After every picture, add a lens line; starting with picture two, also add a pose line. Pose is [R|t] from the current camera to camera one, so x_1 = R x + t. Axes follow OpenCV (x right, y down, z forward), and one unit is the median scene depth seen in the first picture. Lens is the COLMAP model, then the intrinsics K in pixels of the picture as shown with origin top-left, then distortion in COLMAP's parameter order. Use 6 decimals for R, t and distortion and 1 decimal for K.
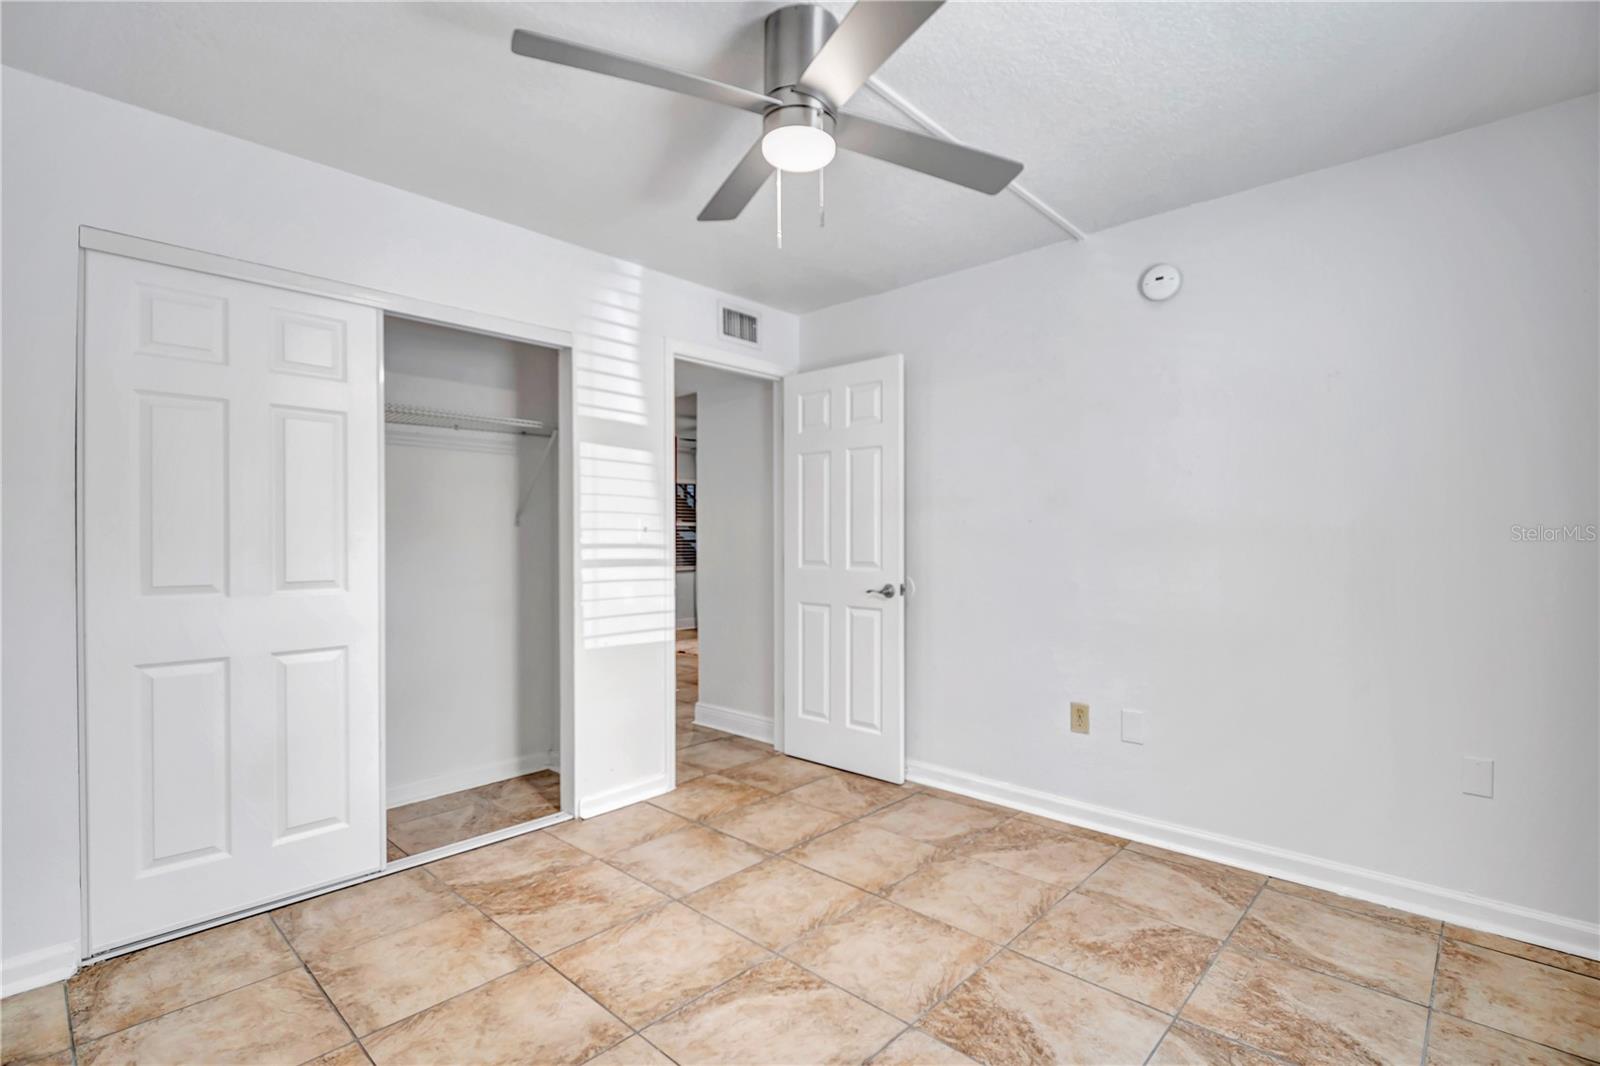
lens RADIAL K [[746.4, 0, 808.0], [0, 746.4, 543.7], [0, 0, 1]] dist [0.001426, -0.008804]
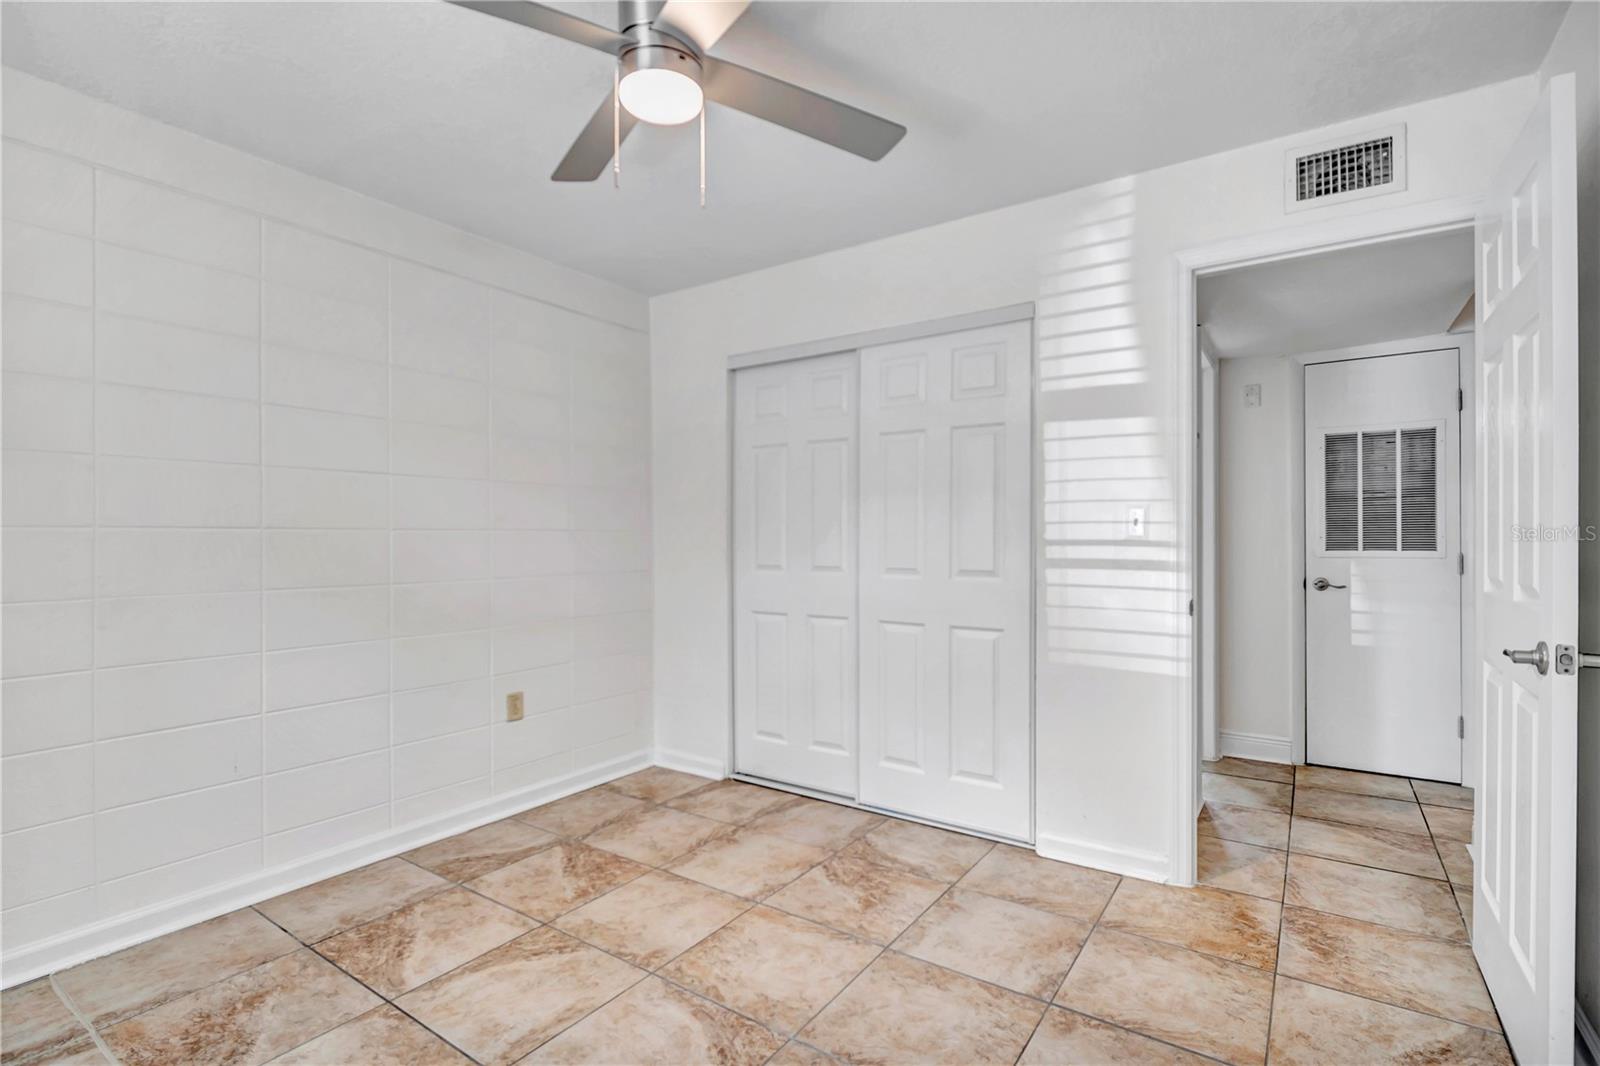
lens RADIAL K [[746.4, 0, 808.0], [0, 746.4, 543.7], [0, 0, 1]] dist [0.001426, -0.008804]
pose [[0.152236, 0.013162, -0.988256, 0.610532], [-0.006812, 0.999902, 0.012267, -0.004576], [0.988321, 0.004864, 0.152311, 0.711304]]
